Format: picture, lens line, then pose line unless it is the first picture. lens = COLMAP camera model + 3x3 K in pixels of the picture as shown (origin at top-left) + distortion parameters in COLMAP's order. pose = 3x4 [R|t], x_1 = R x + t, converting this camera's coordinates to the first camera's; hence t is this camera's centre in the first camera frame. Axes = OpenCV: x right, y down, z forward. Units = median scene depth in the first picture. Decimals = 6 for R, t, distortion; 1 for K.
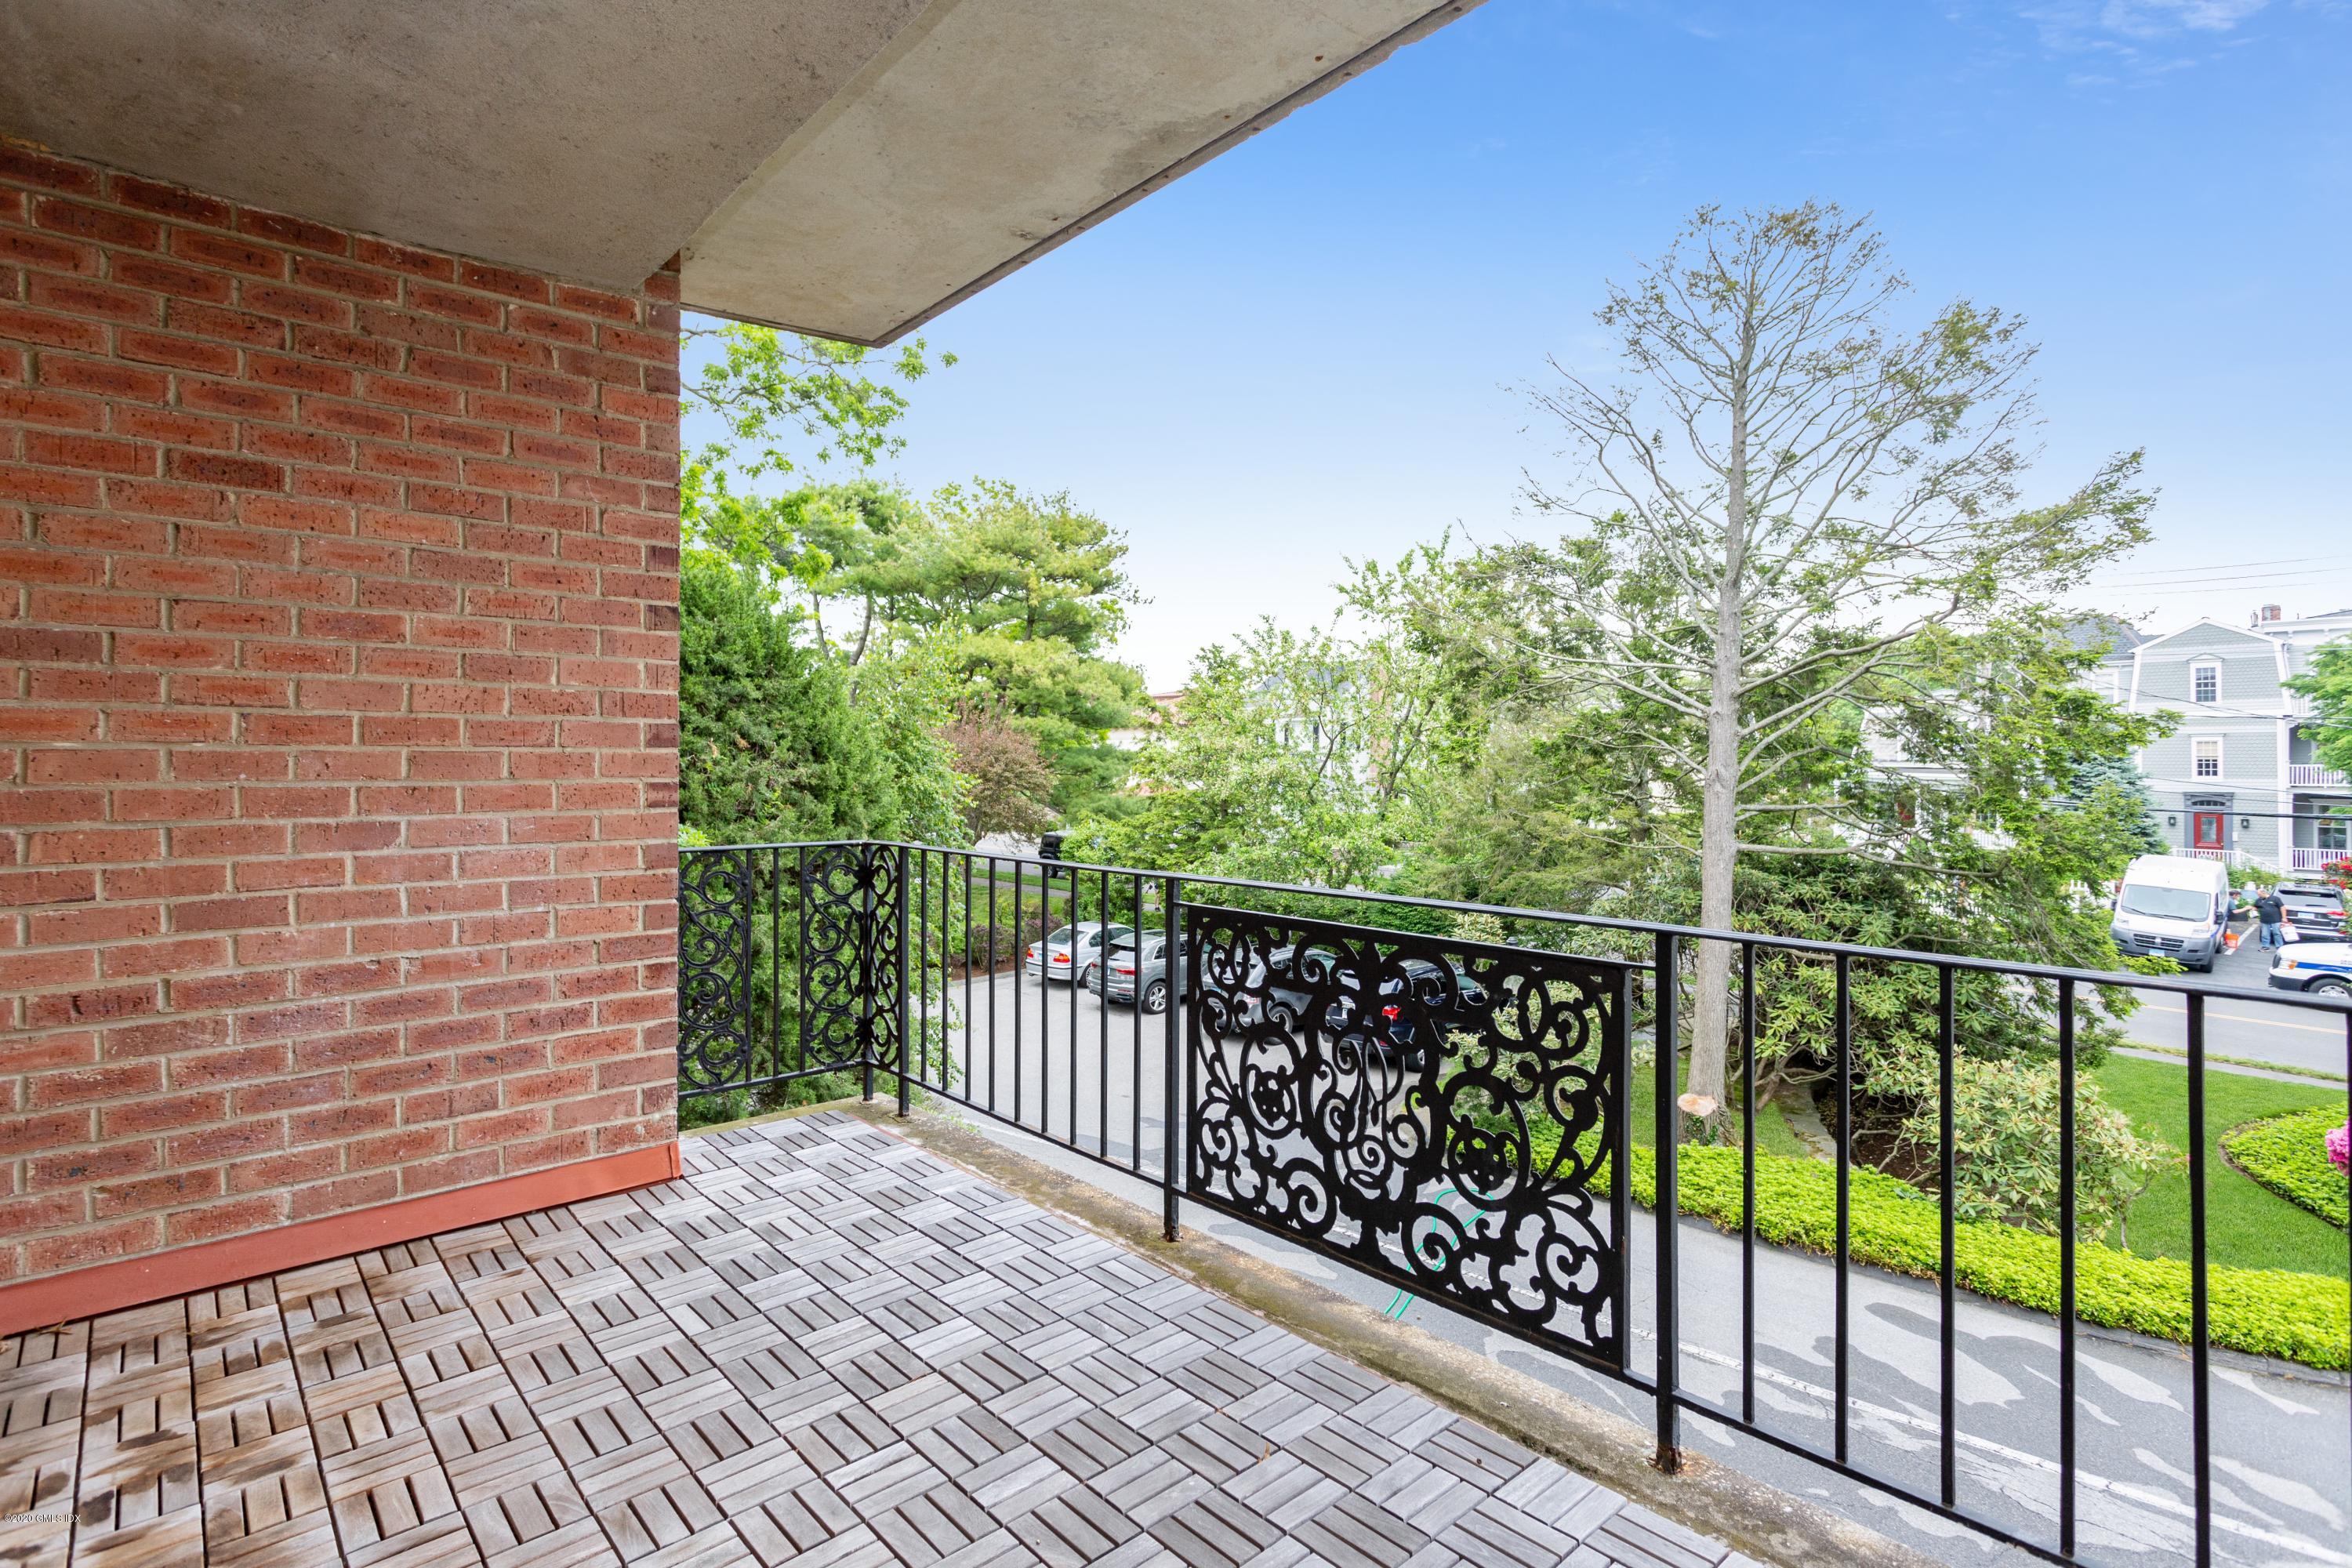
lens RADIAL K [[1155.5, 0, 1144.2], [0, 1155.5, 752.5], [0, 0, 1]] dist [0.000878, -0.000109]
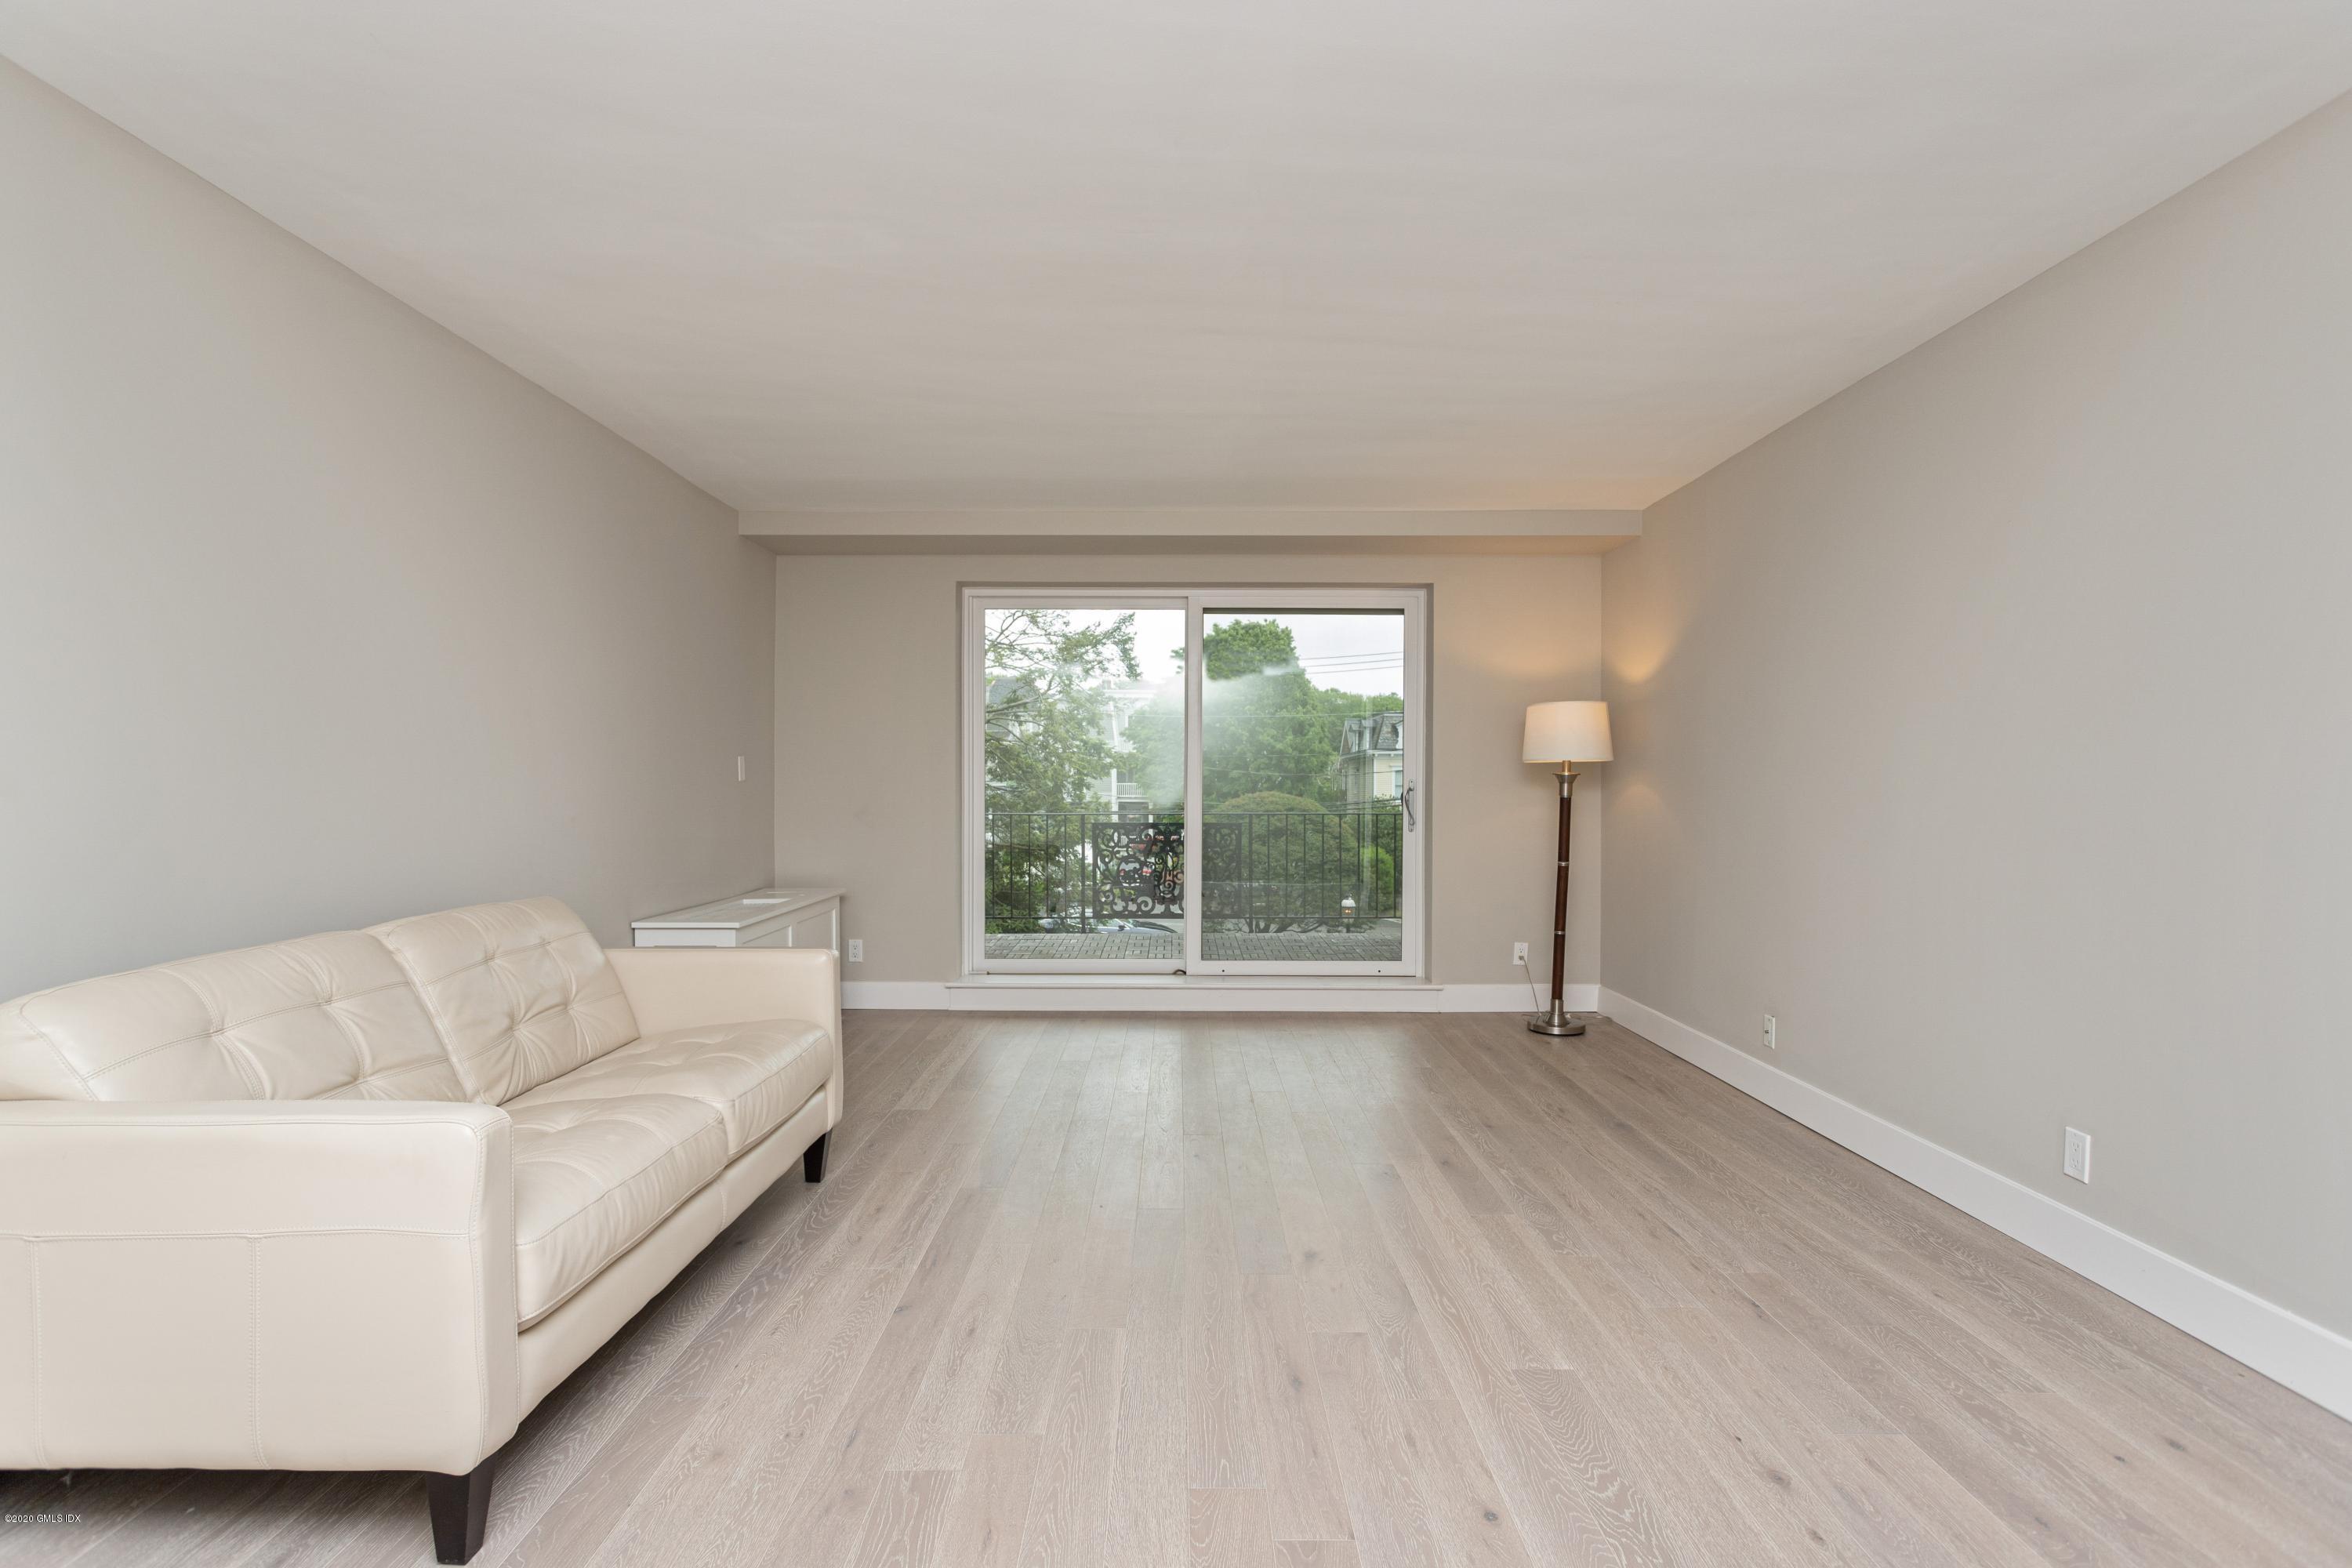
lens RADIAL K [[1138.5, 0, 1182.6], [0, 1138.5, 794.5], [0, 0, 1]] dist [0.002080, 0.000879]
pose [[0.648568, -0.006472, 0.761130, -2.357318], [-0.008303, 0.999844, 0.015577, 0.011656], [-0.761112, -0.016422, 0.648413, -1.261302]]
